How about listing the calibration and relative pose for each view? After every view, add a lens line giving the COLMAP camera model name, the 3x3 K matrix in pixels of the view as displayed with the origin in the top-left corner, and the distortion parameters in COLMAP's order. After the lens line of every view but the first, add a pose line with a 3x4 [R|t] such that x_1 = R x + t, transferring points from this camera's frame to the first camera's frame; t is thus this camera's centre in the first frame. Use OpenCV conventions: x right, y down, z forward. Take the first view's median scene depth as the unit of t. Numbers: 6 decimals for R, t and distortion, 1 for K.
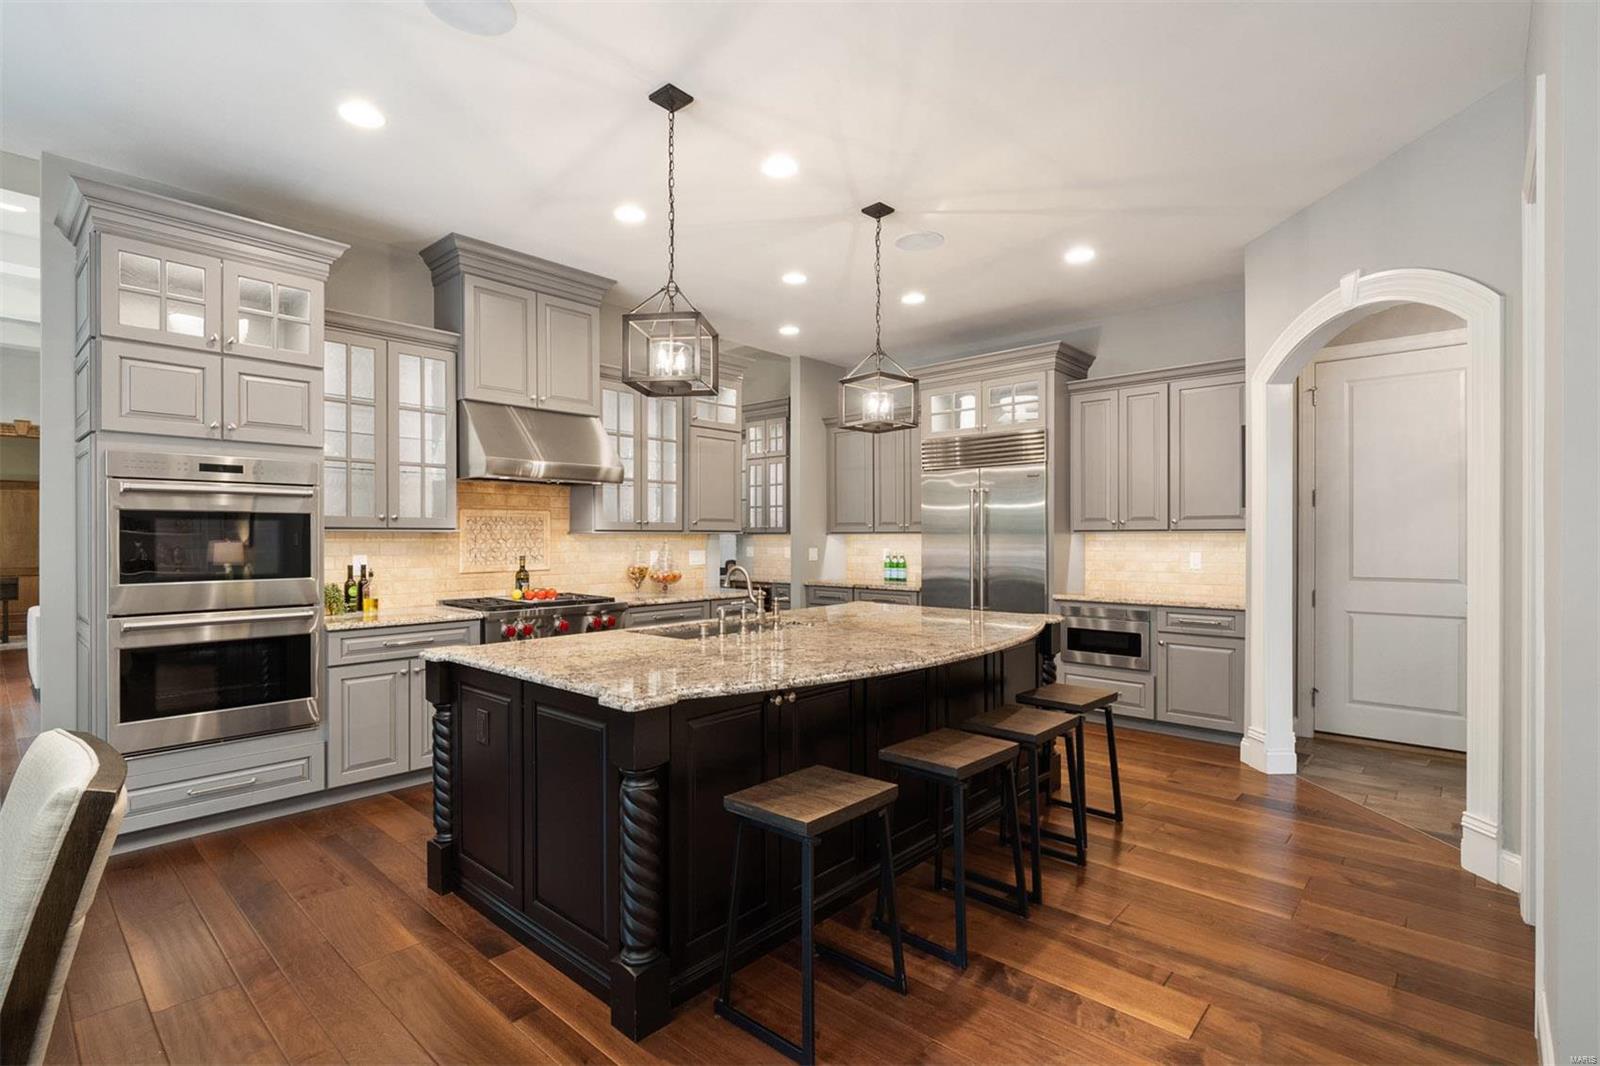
lens RADIAL K [[748.1, 0, 806.4], [0, 748.1, 543.8], [0, 0, 1]] dist [-0.002589, -0.000747]
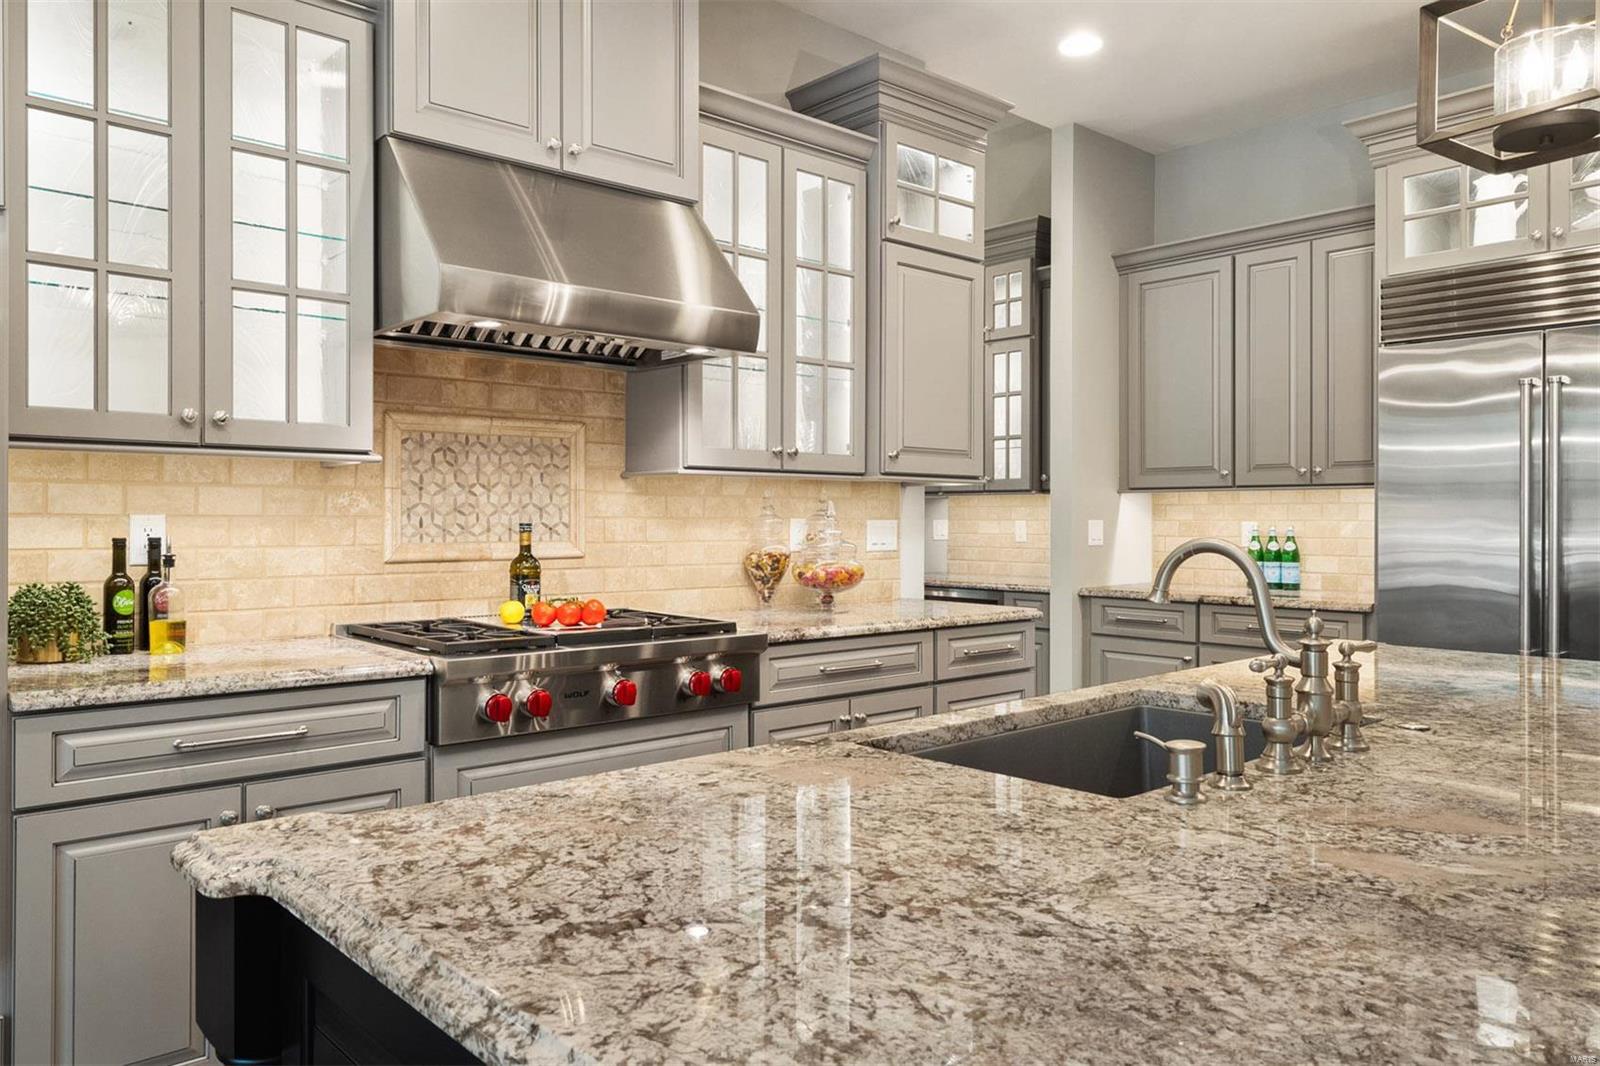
lens RADIAL K [[1121.1, 0, 800.0], [0, 1121.1, 533.0], [0, 0, 1]] dist [-0.004389, -0.001415]
pose [[0.994053, 0.002753, -0.108862, -0.151261], [-0.002697, 0.999996, 0.000659, 0.020978], [0.108863, -0.000361, 0.994057, 0.373201]]
